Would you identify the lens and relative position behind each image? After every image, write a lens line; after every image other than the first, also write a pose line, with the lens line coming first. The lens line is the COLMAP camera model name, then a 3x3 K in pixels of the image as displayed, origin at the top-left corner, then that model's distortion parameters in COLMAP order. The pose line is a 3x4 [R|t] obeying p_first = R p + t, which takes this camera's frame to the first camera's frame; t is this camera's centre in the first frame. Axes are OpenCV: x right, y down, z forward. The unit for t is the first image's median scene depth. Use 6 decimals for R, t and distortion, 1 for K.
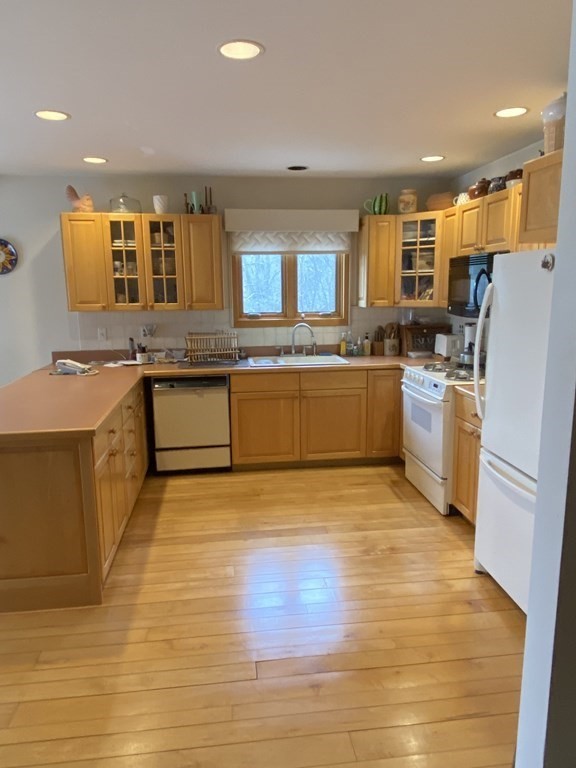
lens RADIAL K [[547.2, 0, 288.0], [0, 547.2, 384.0], [0, 0, 1]] dist [0.129649, -0.152165]
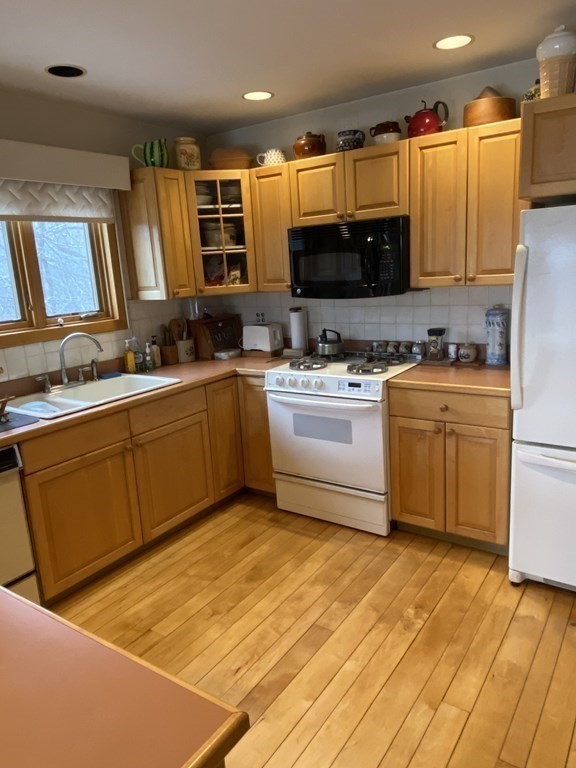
lens RADIAL K [[547.2, 0, 288.0], [0, 547.2, 384.0], [0, 0, 1]] dist [0.129649, -0.152165]
pose [[0.662597, -0.190278, 0.724403, -0.297524], [0.183173, 0.978989, 0.089605, -0.069816], [-0.726232, 0.073319, 0.683528, 0.418224]]
